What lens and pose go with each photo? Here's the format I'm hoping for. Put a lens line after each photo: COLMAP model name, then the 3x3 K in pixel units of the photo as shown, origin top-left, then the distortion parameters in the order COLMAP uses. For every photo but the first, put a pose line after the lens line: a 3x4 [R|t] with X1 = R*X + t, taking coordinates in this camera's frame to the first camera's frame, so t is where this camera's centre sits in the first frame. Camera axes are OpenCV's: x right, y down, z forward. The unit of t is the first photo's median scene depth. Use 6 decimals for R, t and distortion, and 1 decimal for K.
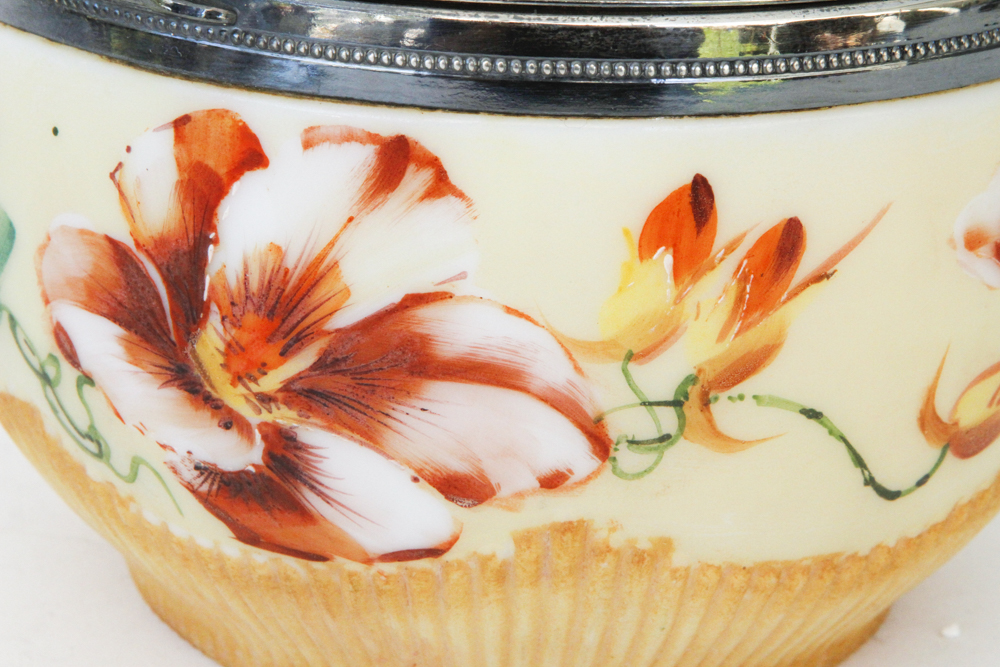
lens RADIAL K [[3268.1, 0, 500.0], [0, 3268.1, 333.5], [0, 0, 1]] dist [0.323828, 2.042897]
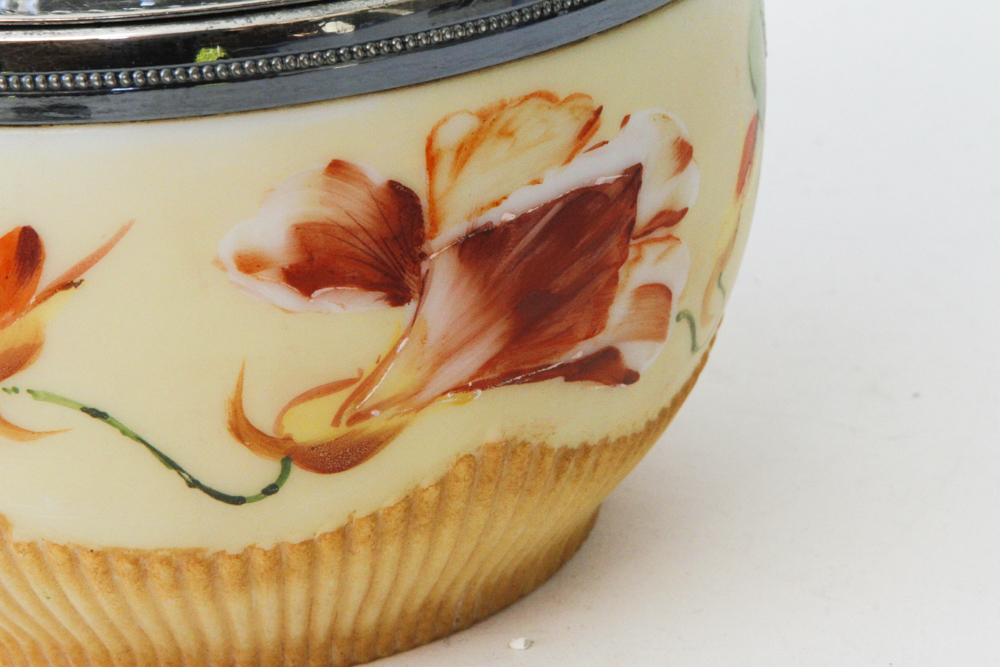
lens RADIAL K [[3268.1, 0, 500.0], [0, 3268.1, 333.5], [0, 0, 1]] dist [0.323828, 2.042897]
pose [[0.867494, 0.105524, -0.486127, 0.715732], [-0.086638, 0.994356, 0.061240, -0.076516], [0.489845, -0.011008, 0.871740, 0.144419]]
